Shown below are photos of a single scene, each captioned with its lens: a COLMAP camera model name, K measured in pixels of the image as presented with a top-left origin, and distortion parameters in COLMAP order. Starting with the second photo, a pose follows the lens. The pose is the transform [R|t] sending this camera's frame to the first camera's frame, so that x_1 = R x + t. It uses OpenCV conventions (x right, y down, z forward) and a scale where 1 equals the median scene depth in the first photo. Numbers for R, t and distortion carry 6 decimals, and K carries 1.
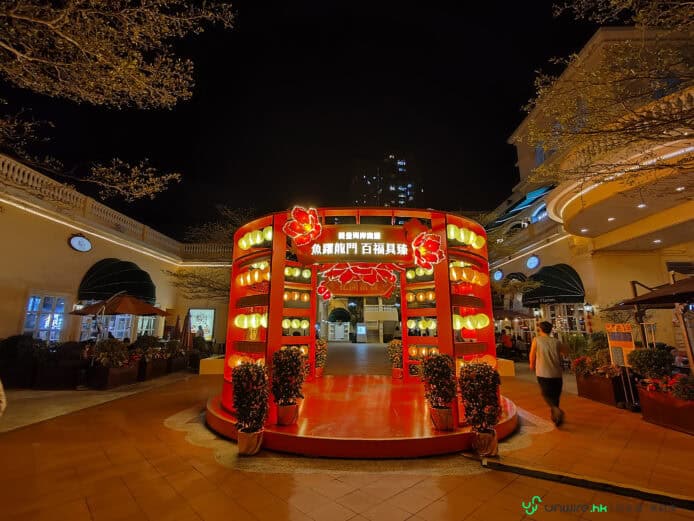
lens RADIAL K [[340.9, 0, 344.6], [0, 340.9, 260.1], [0, 0, 1]] dist [-0.003870, 0.004586]
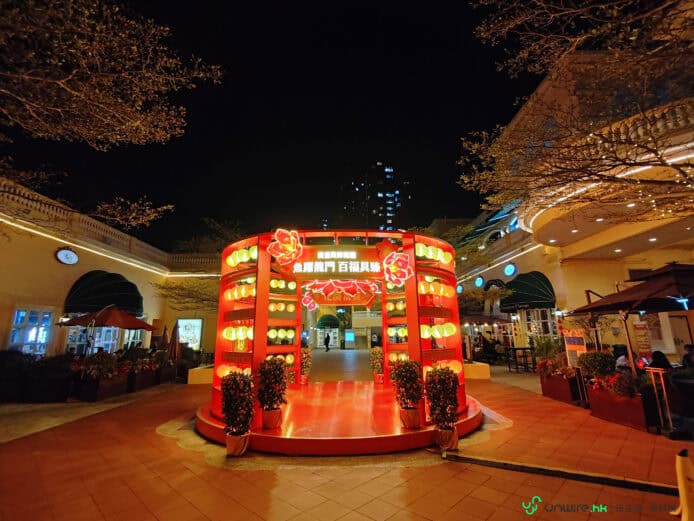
lens RADIAL K [[345.0, 0, 350.0], [0, 345.0, 257.6], [0, 0, 1]] dist [-0.000341, 0.000912]
pose [[0.999048, -0.008734, 0.042746, 0.035321], [0.009580, 0.999762, -0.019609, -0.037318], [-0.042565, 0.020000, 0.998894, -0.115540]]
